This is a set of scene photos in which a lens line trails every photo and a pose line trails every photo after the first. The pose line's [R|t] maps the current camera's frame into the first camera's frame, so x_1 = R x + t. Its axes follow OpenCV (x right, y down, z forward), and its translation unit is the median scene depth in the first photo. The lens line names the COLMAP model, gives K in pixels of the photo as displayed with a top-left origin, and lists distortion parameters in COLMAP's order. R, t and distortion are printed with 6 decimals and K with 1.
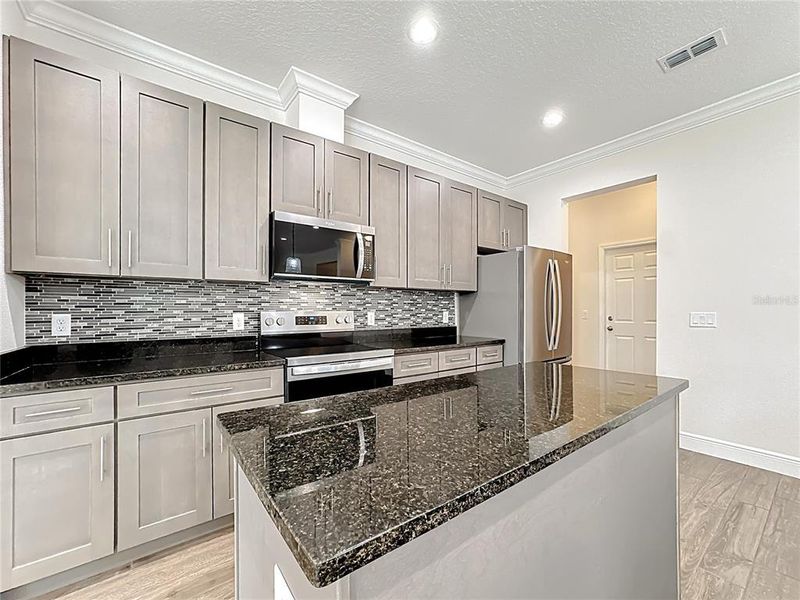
lens RADIAL K [[331.7, 0, 399.7], [0, 331.7, 309.8], [0, 0, 1]] dist [-0.027971, 0.009083]
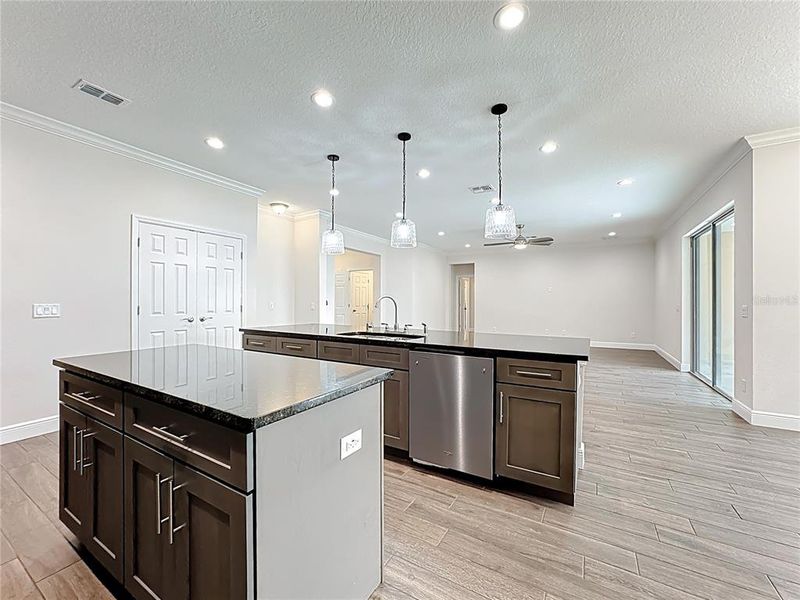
lens RADIAL K [[331.7, 0, 395.7], [0, 331.7, 301.5], [0, 0, 1]] dist [-0.027971, 0.009083]
pose [[-0.376970, -0.000933, 0.926225, -0.560343], [-0.000810, 0.999999, 0.000678, -0.003450], [-0.926225, -0.000495, -0.376970, 0.355431]]
